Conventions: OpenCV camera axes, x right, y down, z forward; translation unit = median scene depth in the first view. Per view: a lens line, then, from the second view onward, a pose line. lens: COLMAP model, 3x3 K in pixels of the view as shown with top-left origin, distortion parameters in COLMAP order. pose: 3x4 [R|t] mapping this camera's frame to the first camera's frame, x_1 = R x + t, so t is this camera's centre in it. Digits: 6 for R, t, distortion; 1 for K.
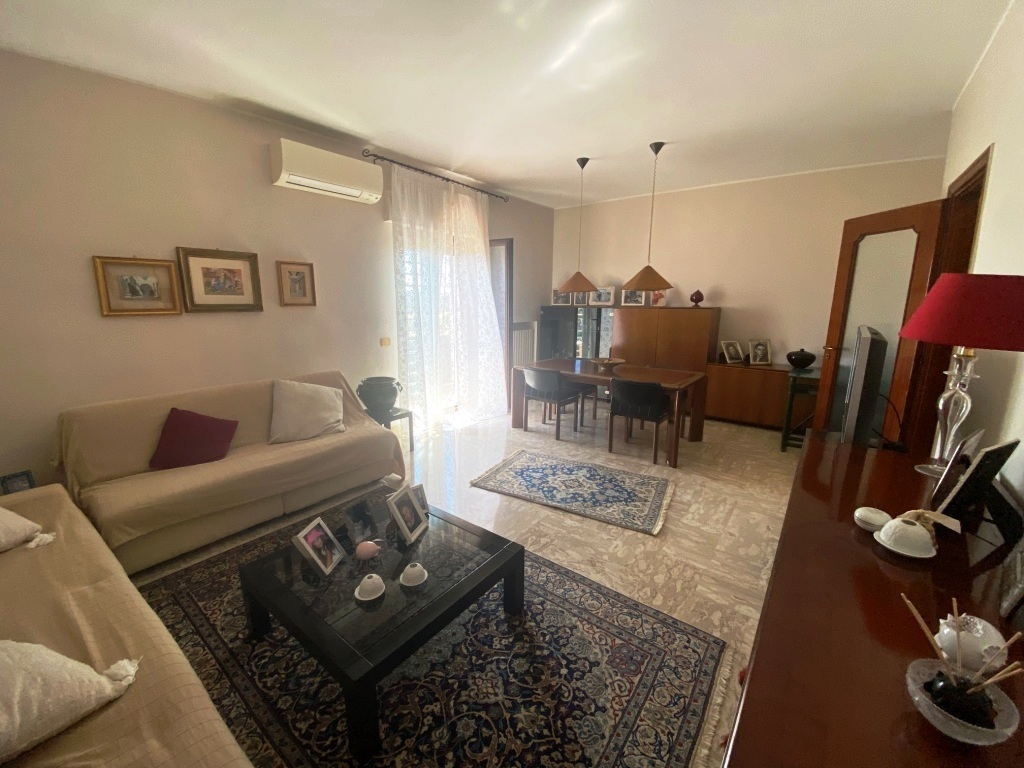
lens RADIAL K [[415.9, 0, 512.0], [0, 415.9, 384.0], [0, 0, 1]] dist [0.042255, -0.027080]
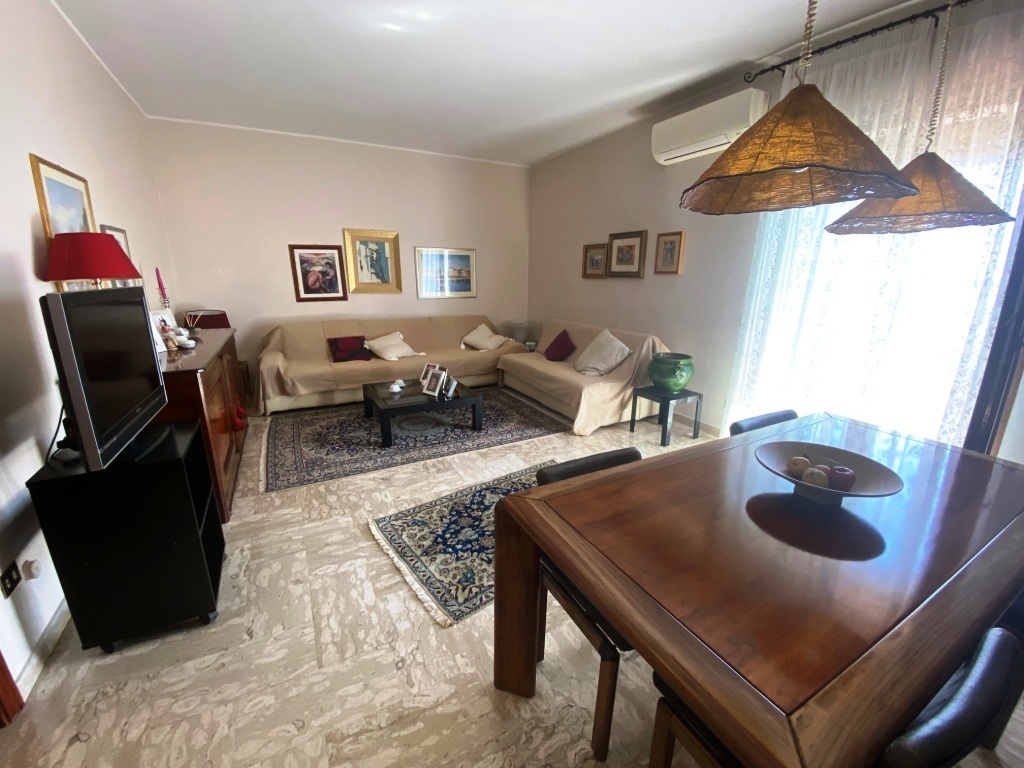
lens RADIAL K [[415.9, 0, 512.0], [0, 415.9, 384.0], [0, 0, 1]] dist [0.042255, -0.027080]
pose [[-0.416964, 0.230057, -0.879326, 0.891519], [-0.192985, 0.922972, 0.332986, -0.263630], [0.888199, 0.308540, -0.340449, 1.413002]]
